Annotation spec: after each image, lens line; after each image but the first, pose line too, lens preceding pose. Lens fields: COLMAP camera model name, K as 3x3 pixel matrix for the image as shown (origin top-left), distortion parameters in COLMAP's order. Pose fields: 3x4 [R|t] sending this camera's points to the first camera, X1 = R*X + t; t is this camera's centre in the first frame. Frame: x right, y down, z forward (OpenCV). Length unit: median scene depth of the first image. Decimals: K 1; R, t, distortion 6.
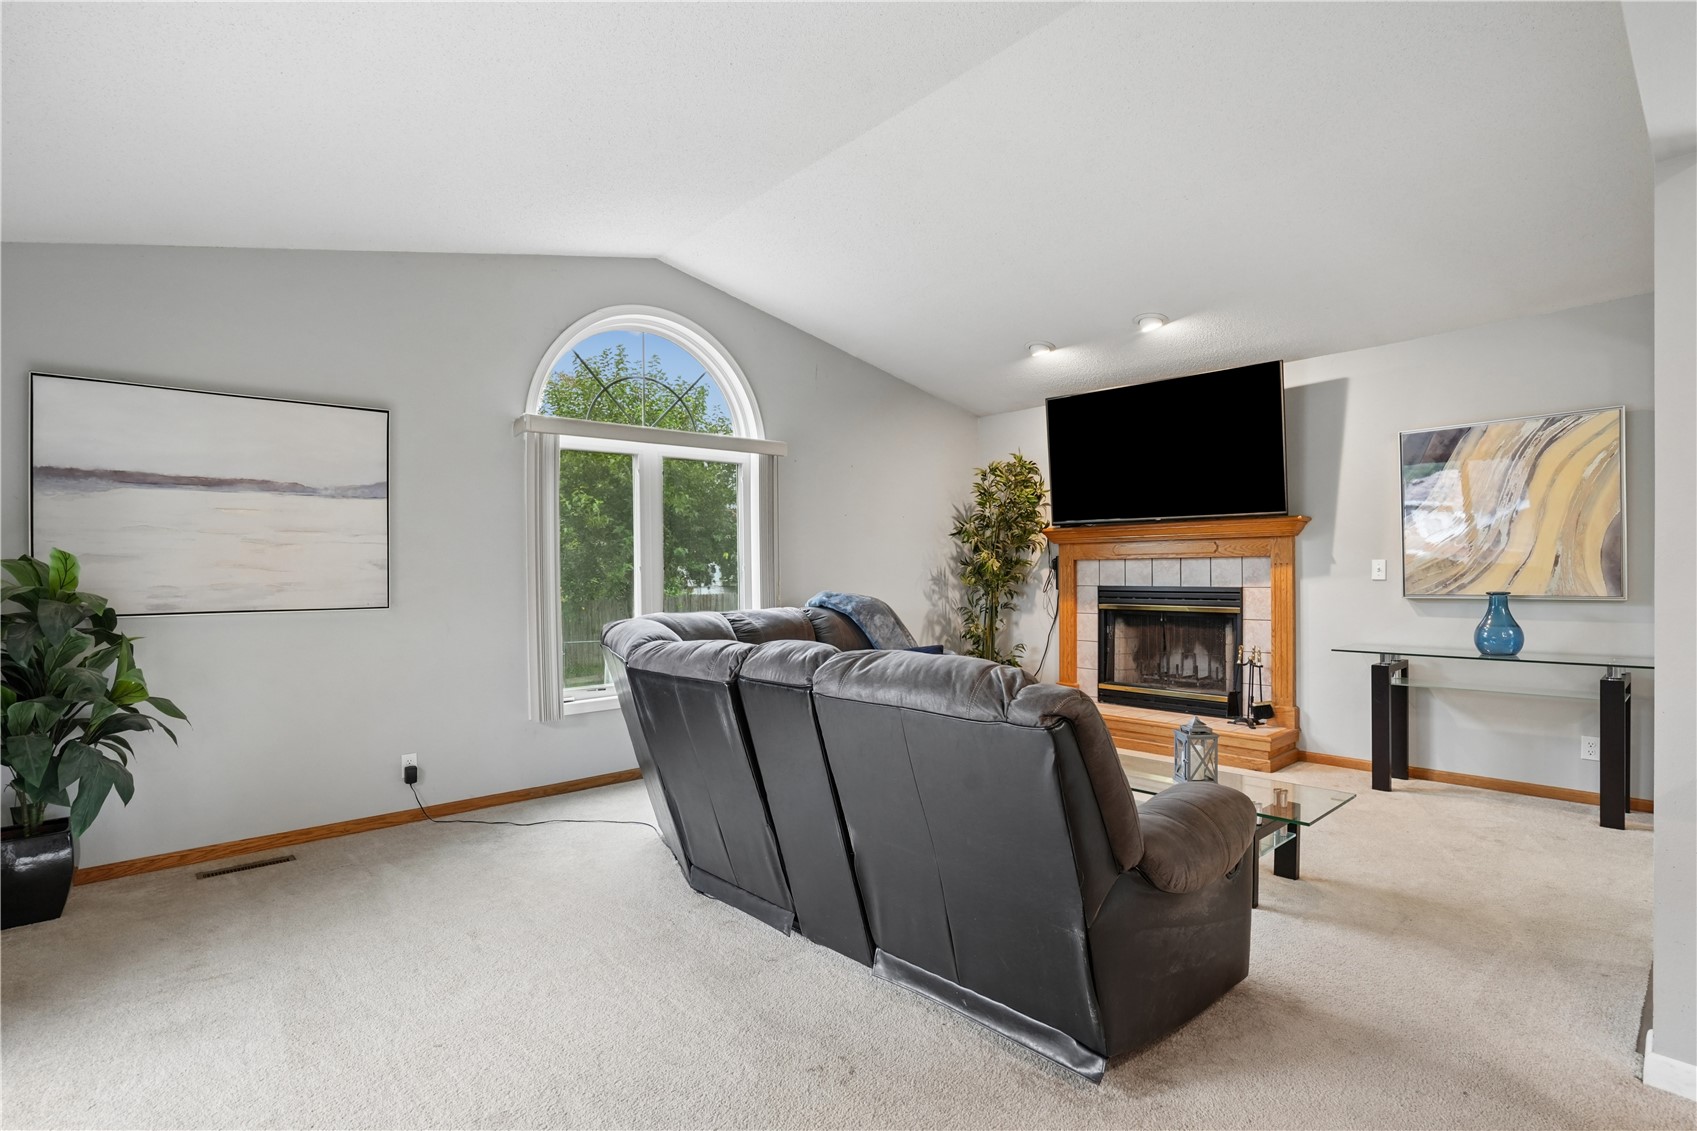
lens RADIAL K [[810.9, 0, 807.1], [0, 810.9, 569.4], [0, 0, 1]] dist [-0.066031, 0.038949]
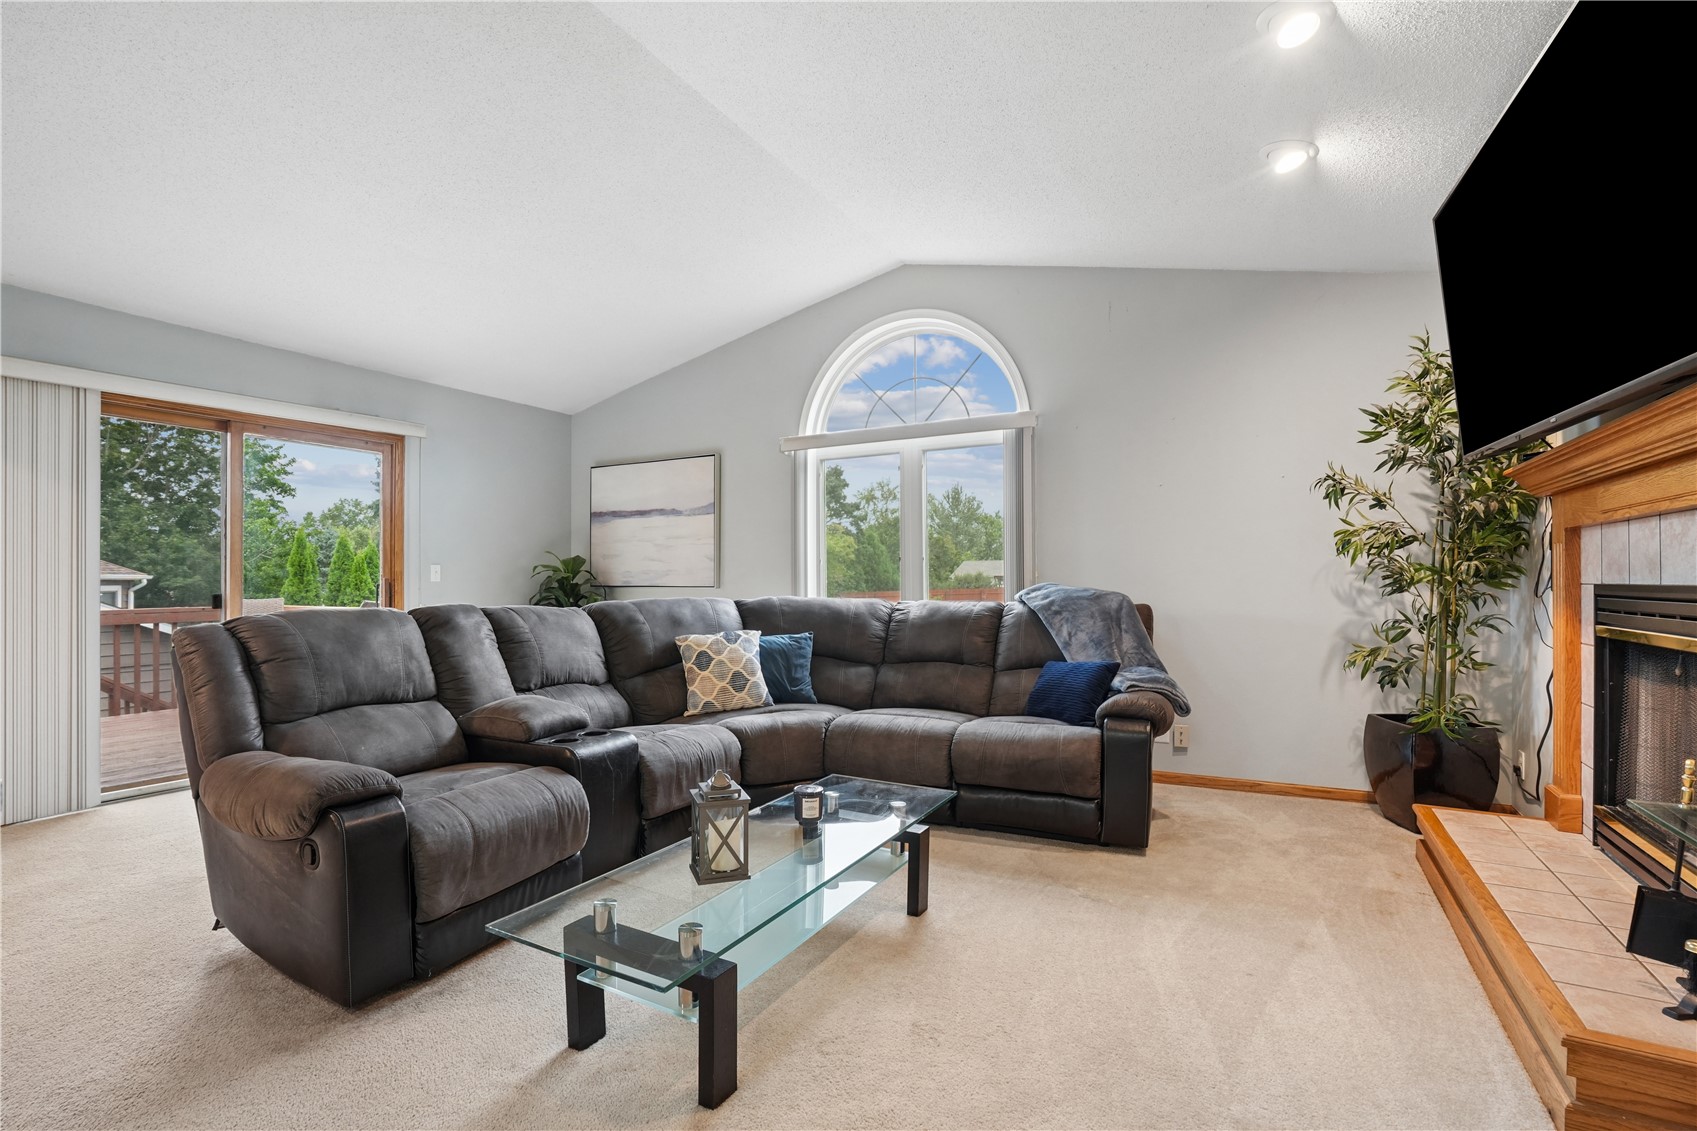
lens RADIAL K [[810.9, 0, 807.1], [0, 810.9, 569.4], [0, 0, 1]] dist [-0.066031, 0.038949]
pose [[0.330651, -0.004037, -0.943745, 0.767292], [0.000740, 0.999992, -0.004018, 0.017073], [0.943753, 0.000630, 0.330651, 0.537100]]
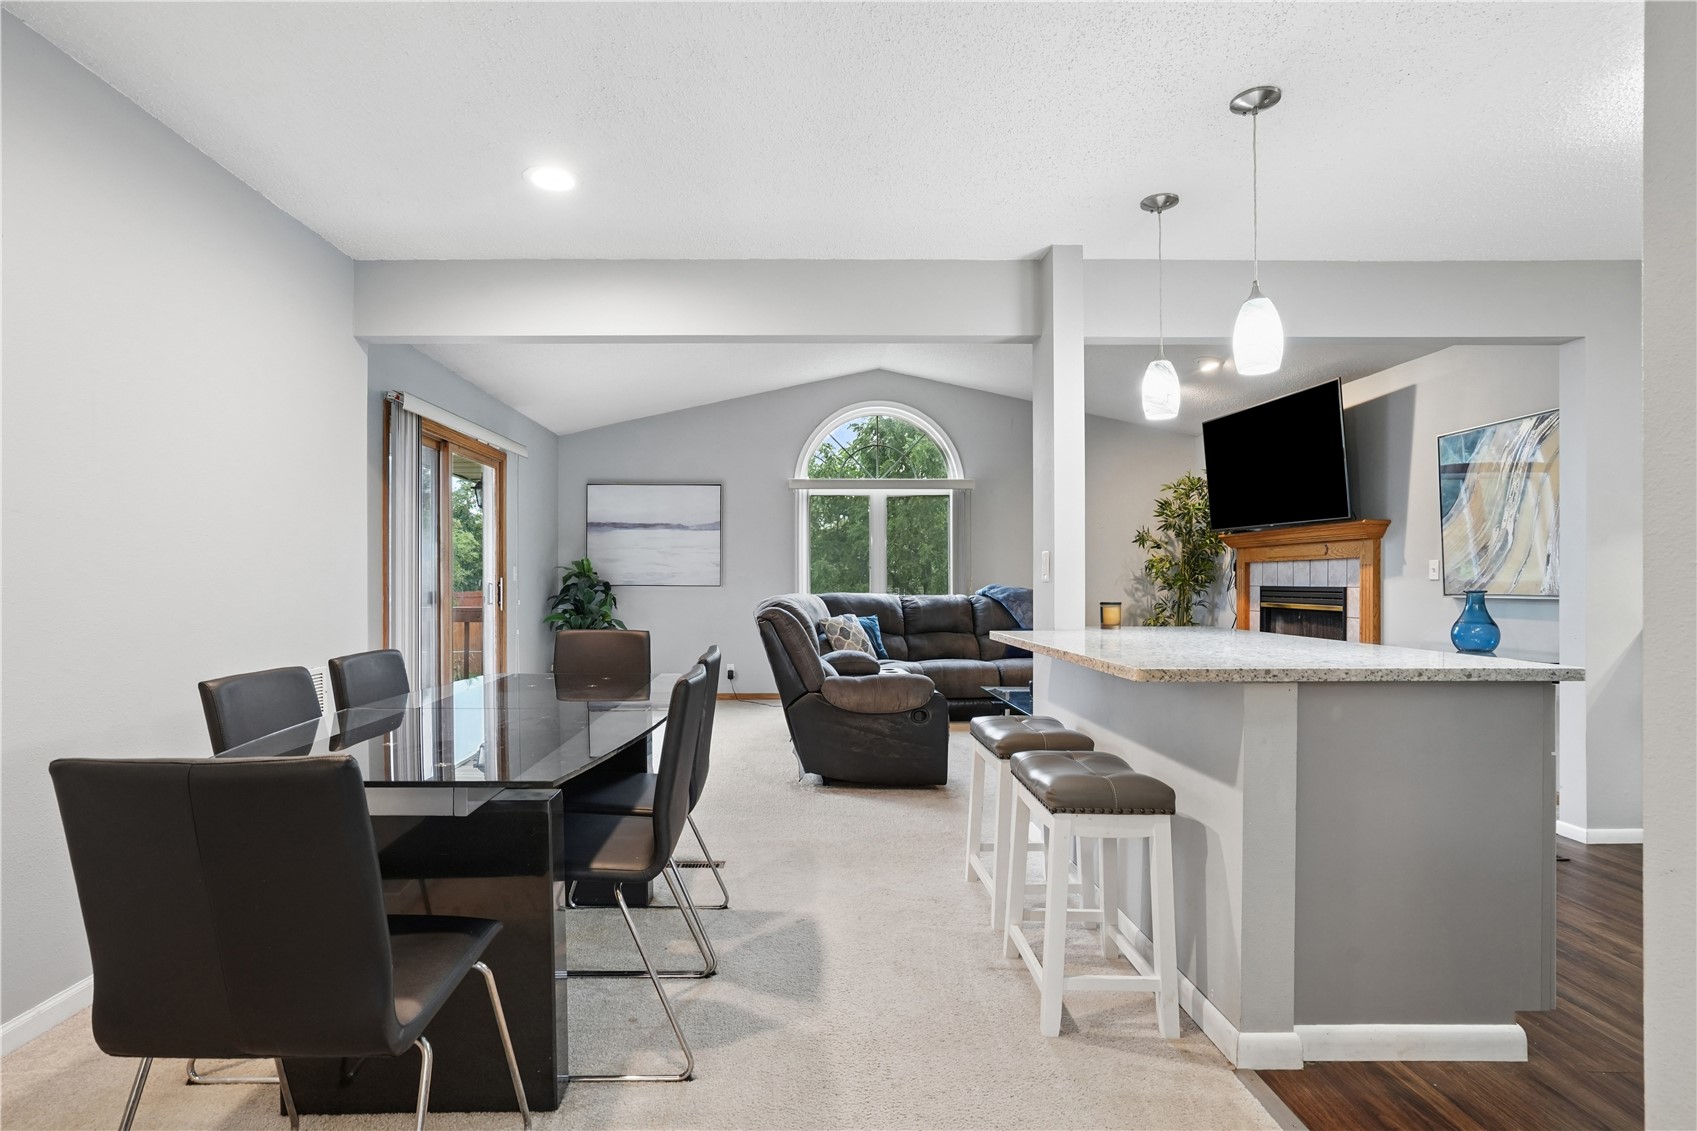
lens RADIAL K [[838.4, 0, 803.0], [0, 838.4, 575.2], [0, 0, 1]] dist [-0.000139, 0.043716]
pose [[0.765124, 0.008538, -0.643827, 0.759235], [-0.010610, 0.999944, 0.000652, 0.014104], [0.643796, 0.006332, 0.765171, -0.347281]]
